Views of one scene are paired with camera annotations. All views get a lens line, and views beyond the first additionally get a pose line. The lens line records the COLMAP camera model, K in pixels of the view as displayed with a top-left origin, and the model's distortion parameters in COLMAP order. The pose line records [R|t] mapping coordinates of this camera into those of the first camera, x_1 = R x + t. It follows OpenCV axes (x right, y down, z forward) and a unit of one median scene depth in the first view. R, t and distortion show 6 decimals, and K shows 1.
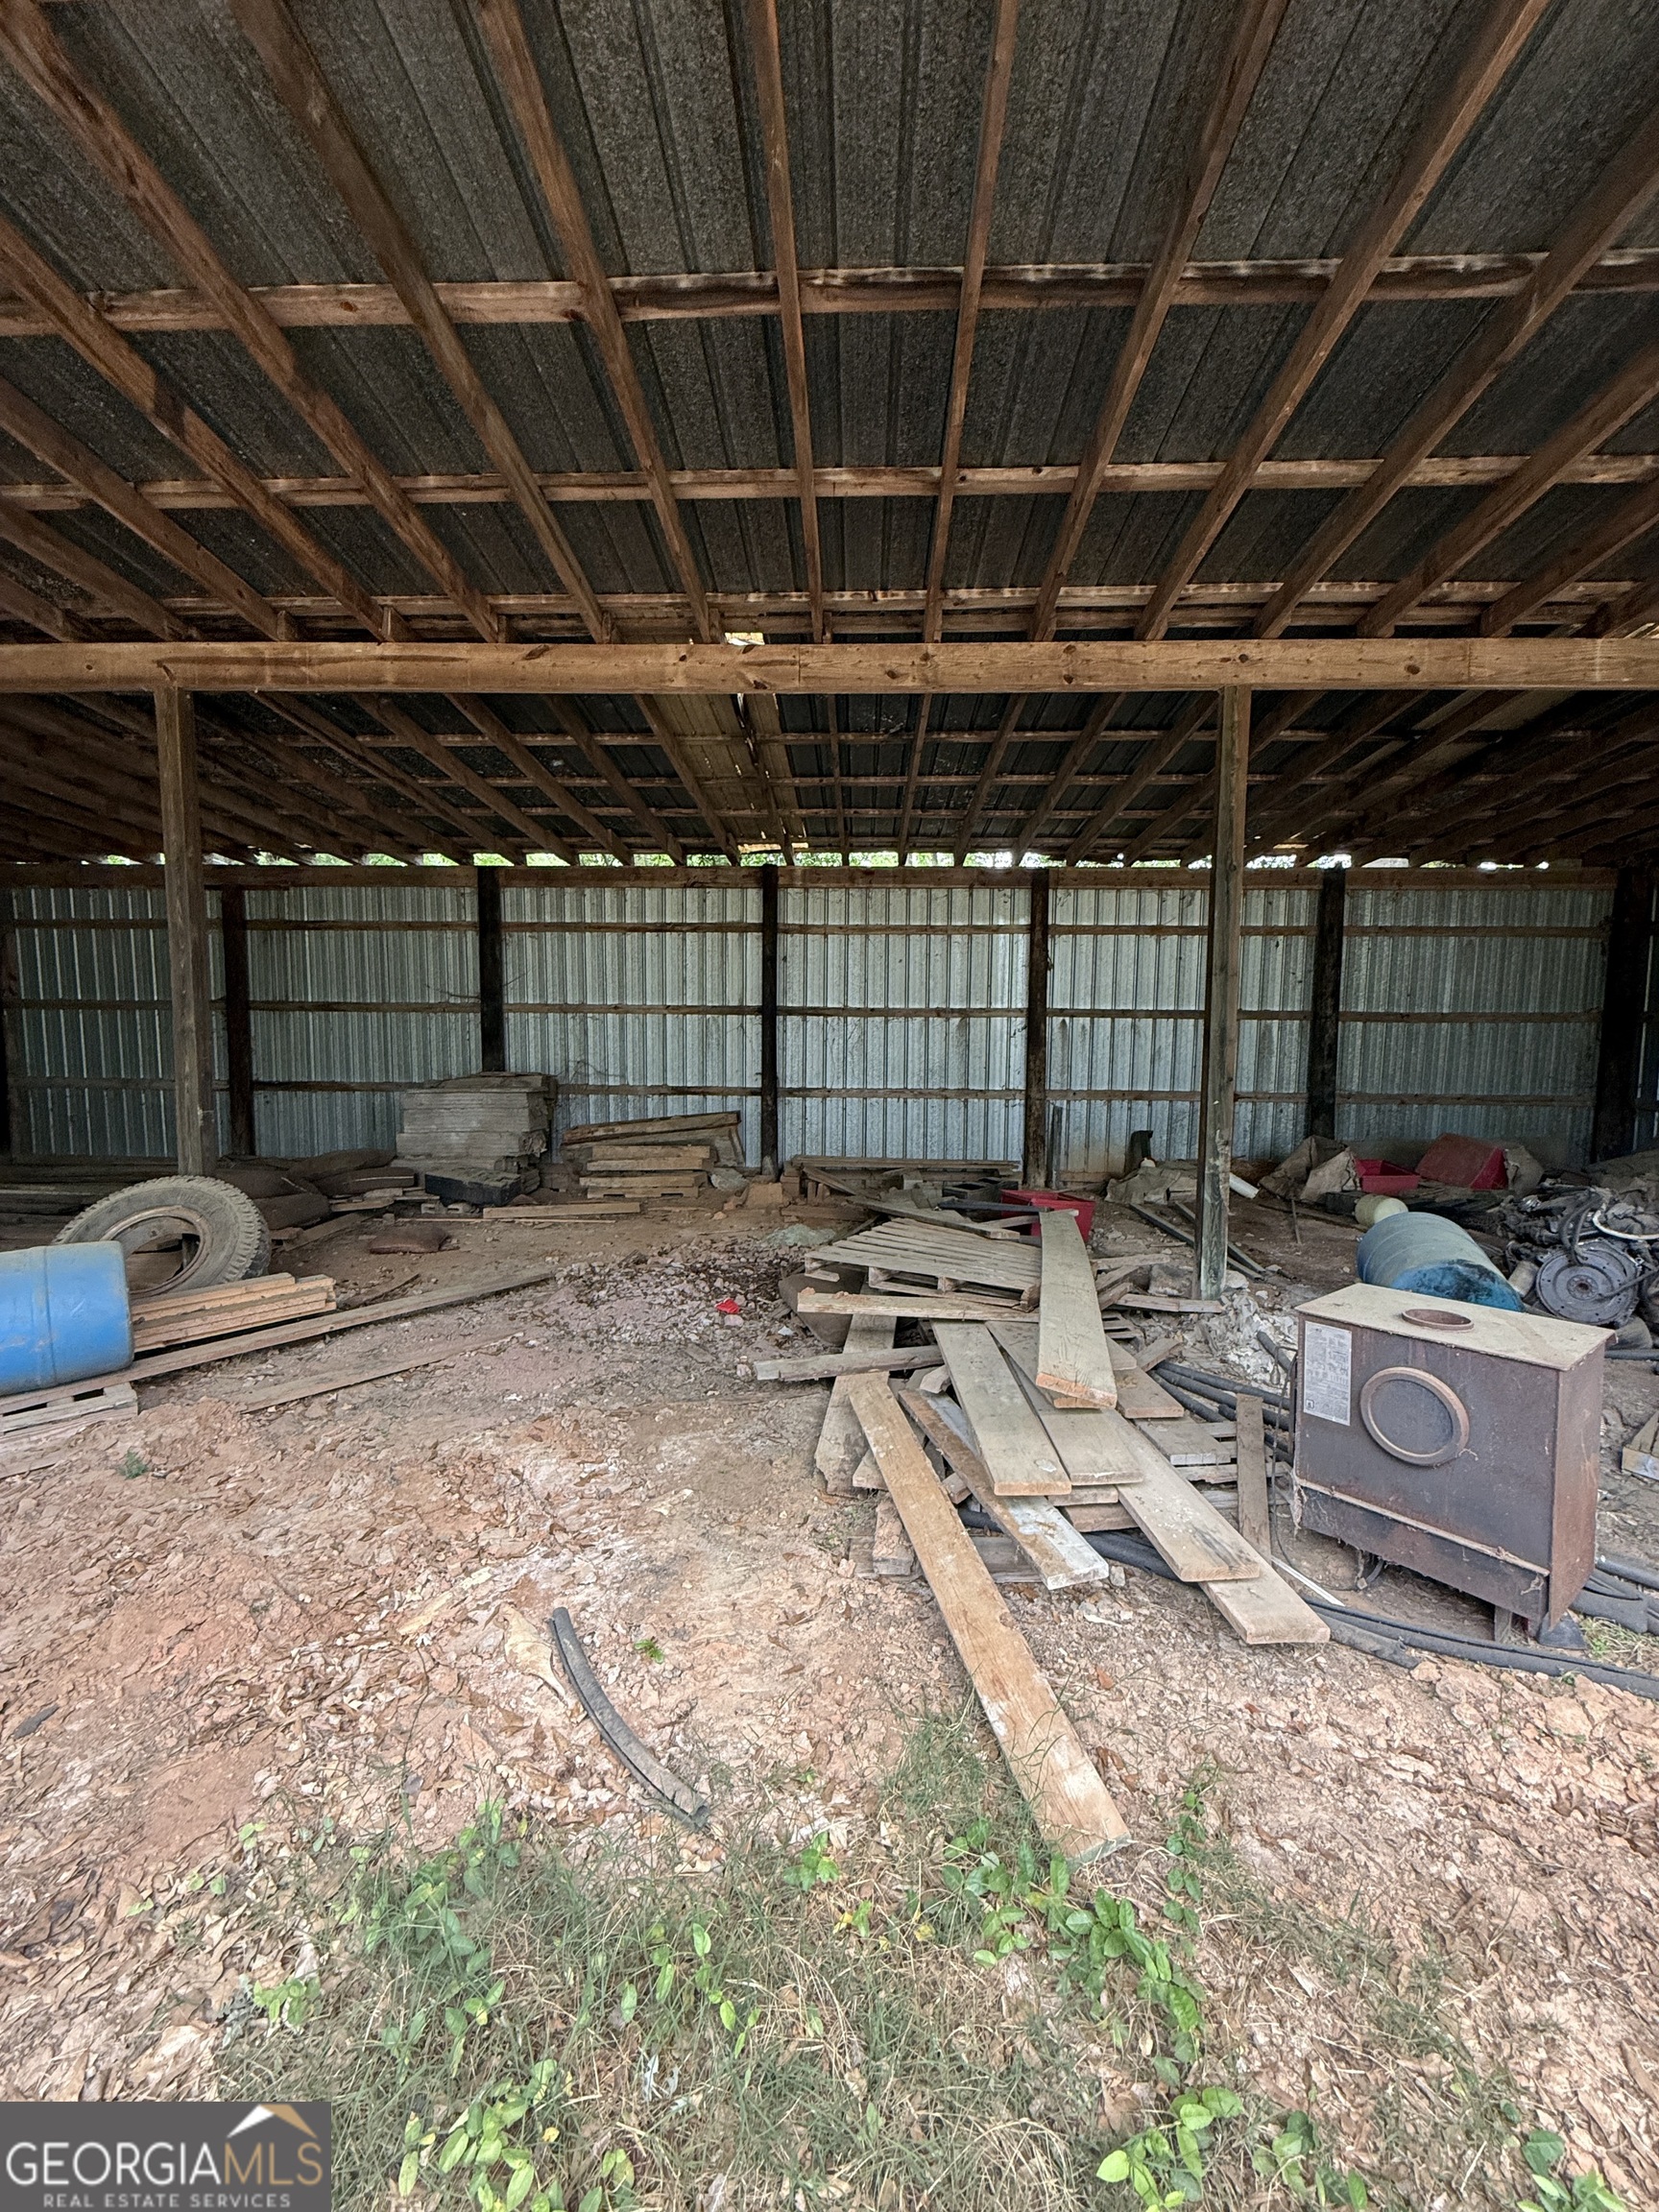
lens RADIAL K [[879.5, 0, 827.2], [0, 879.5, 1100.4], [0, 0, 1]] dist [0.000085, -0.000411]
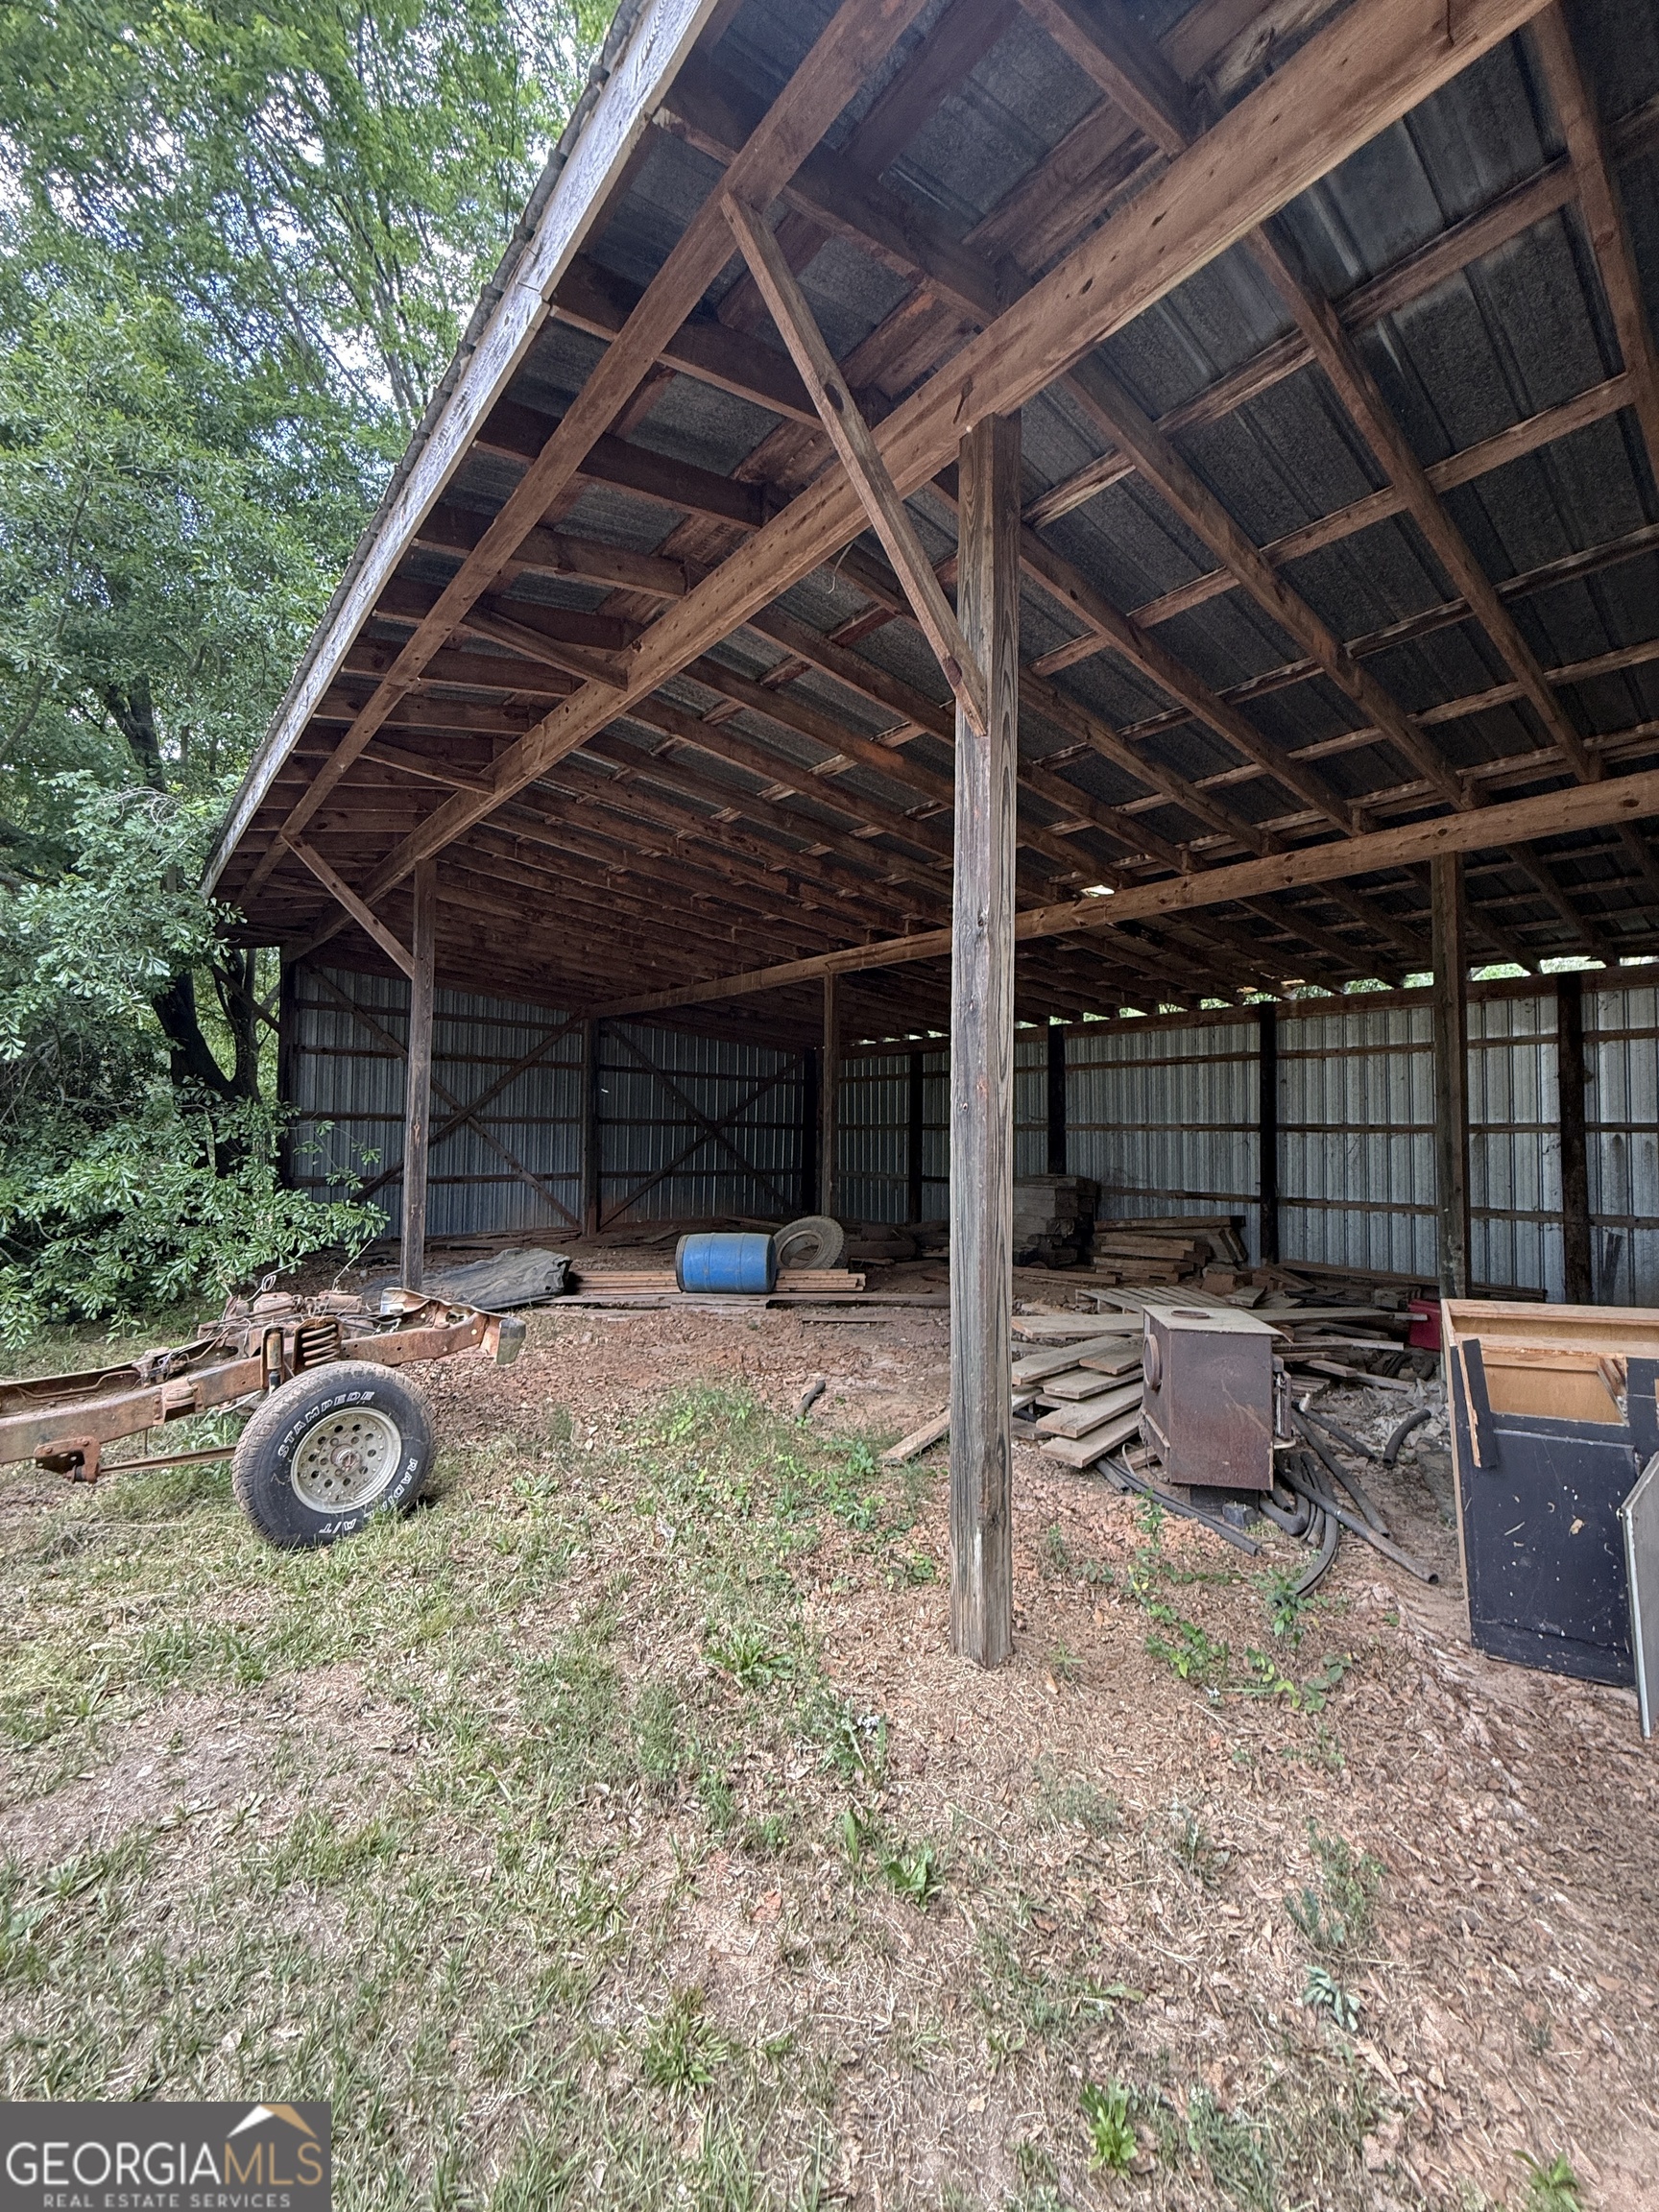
lens RADIAL K [[879.5, 0, 827.2], [0, 879.5, 1100.4], [0, 0, 1]] dist [0.000085, -0.000411]
pose [[0.681568, -0.030435, -0.731121, 0.776150], [-0.065358, 0.992610, -0.102248, 0.031766], [0.728830, 0.117474, 0.674542, -0.366574]]
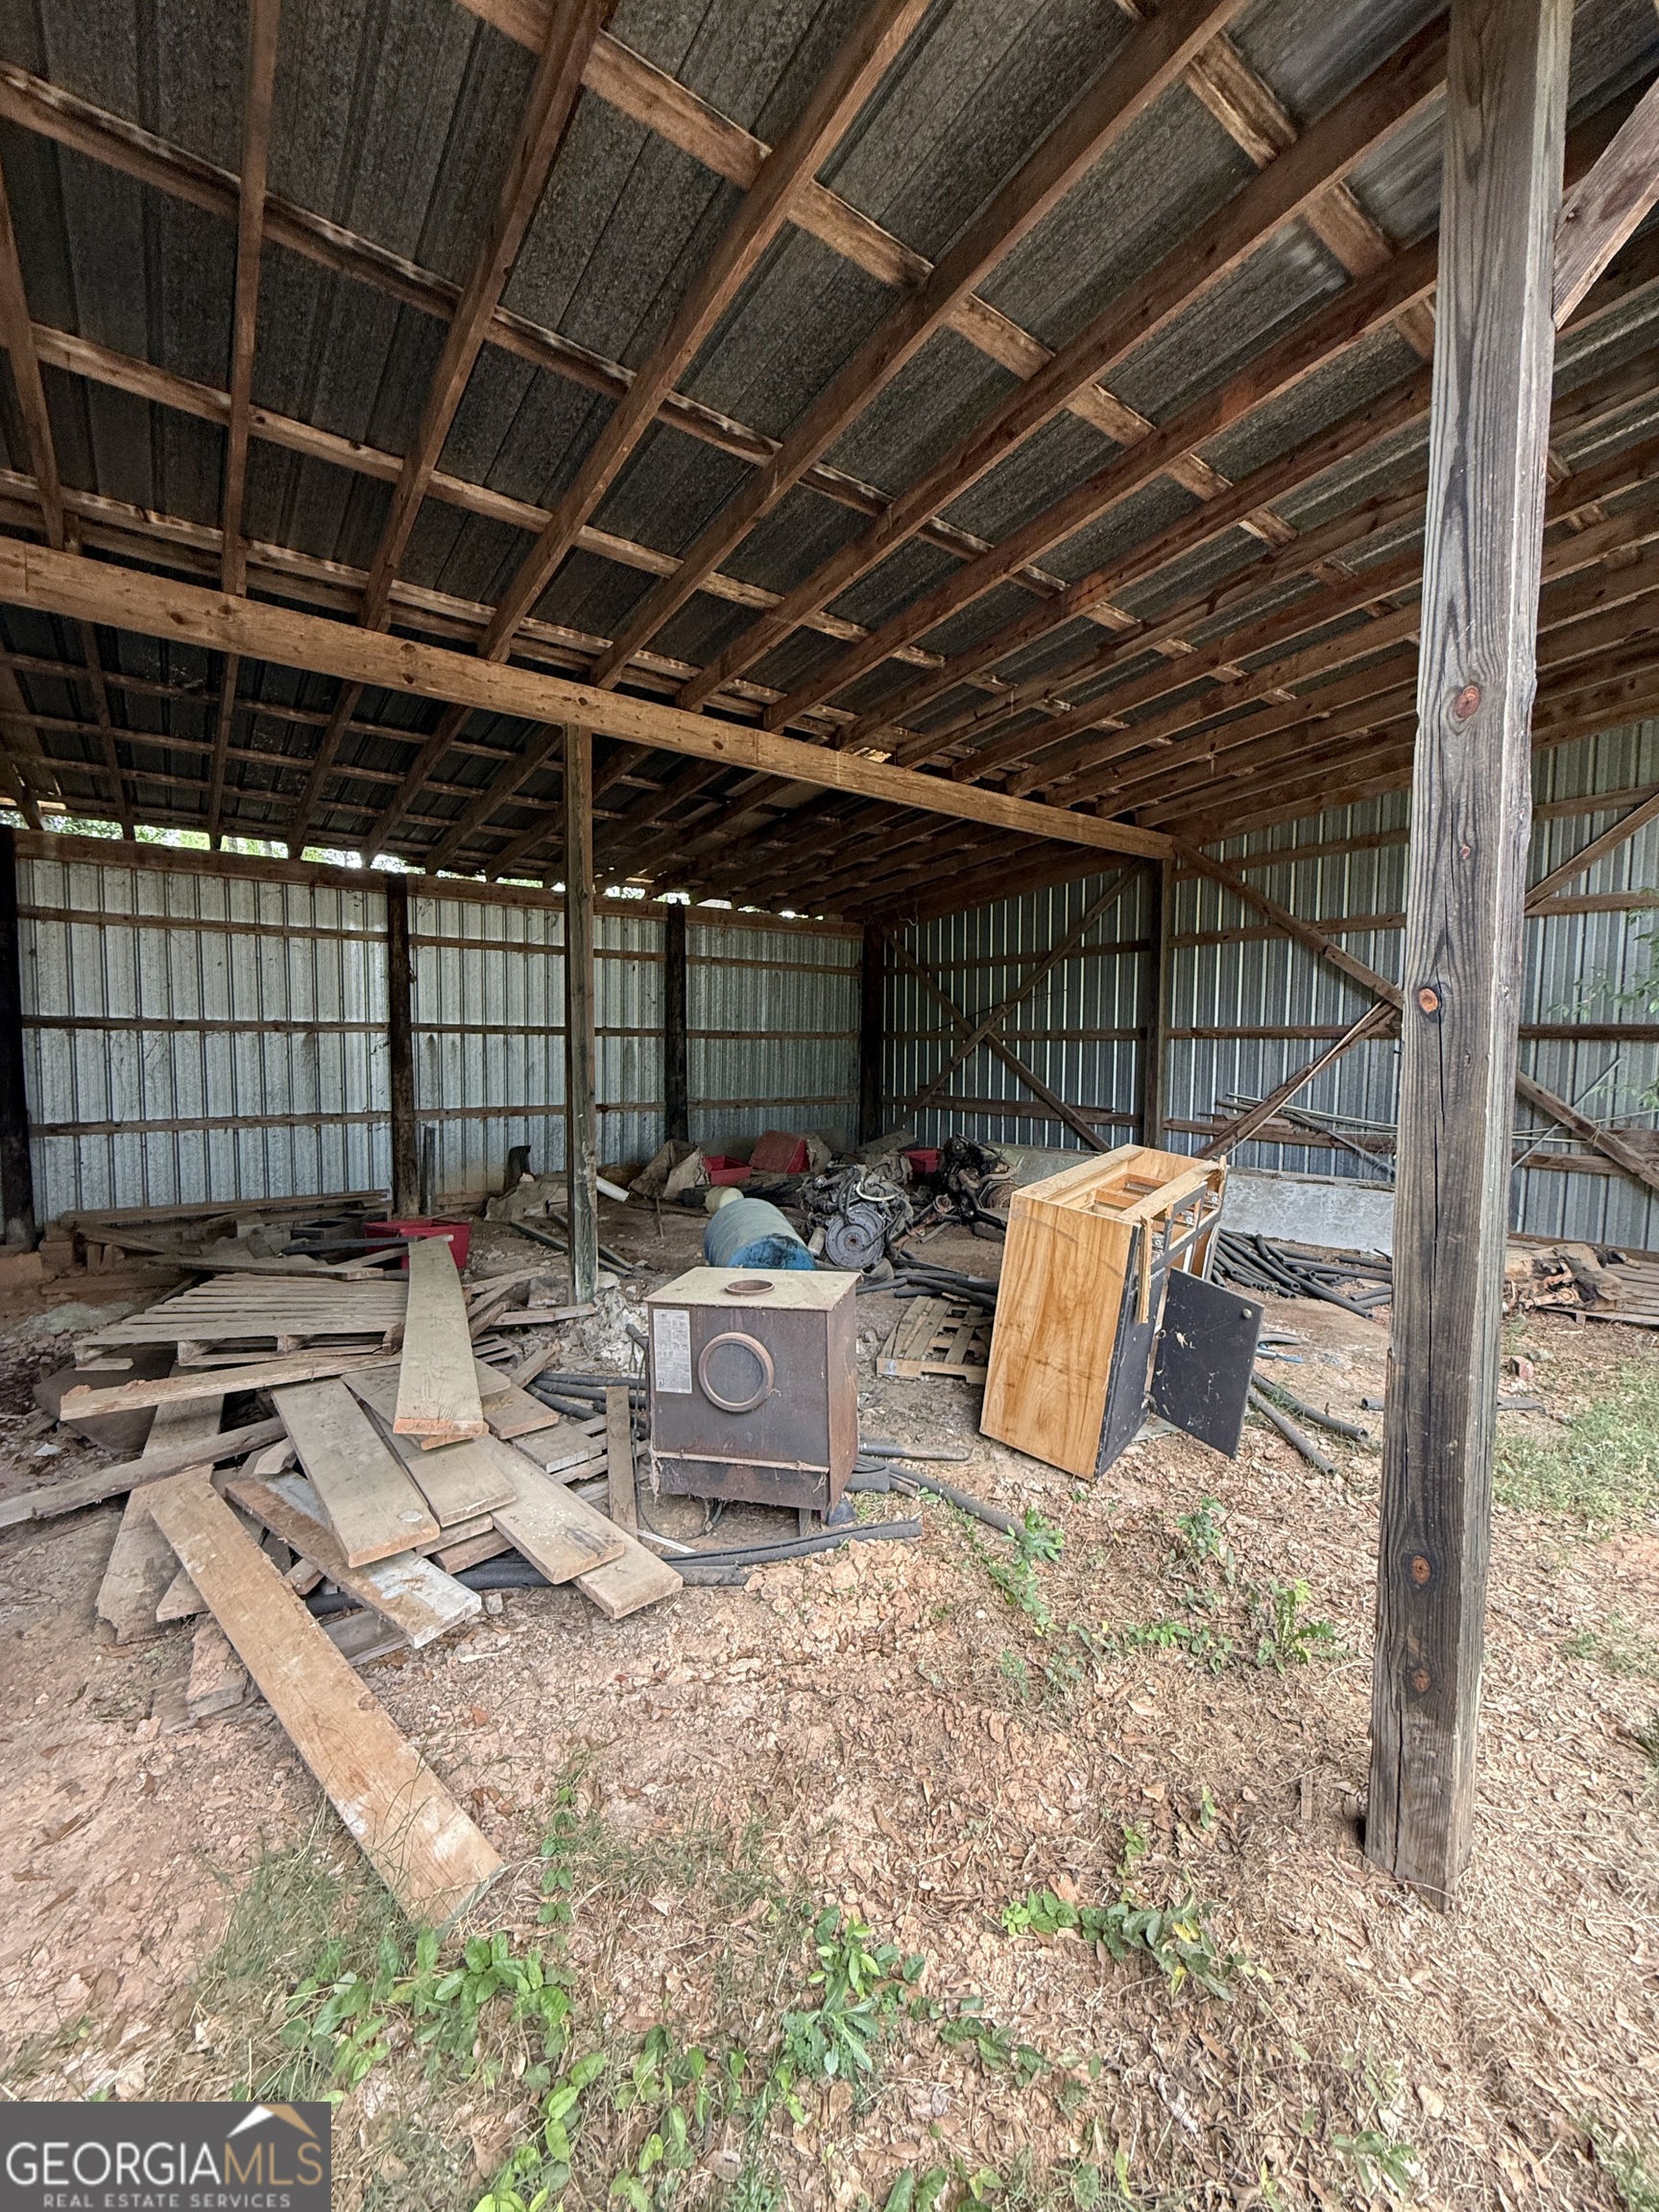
lens RADIAL K [[879.5, 0, 827.2], [0, 879.5, 1100.4], [0, 0, 1]] dist [0.000085, -0.000411]
pose [[0.780865, -0.041433, 0.623324, 0.017125], [0.051758, 0.998658, 0.001541, -0.002398], [-0.622552, 0.031059, 0.781962, -0.010819]]
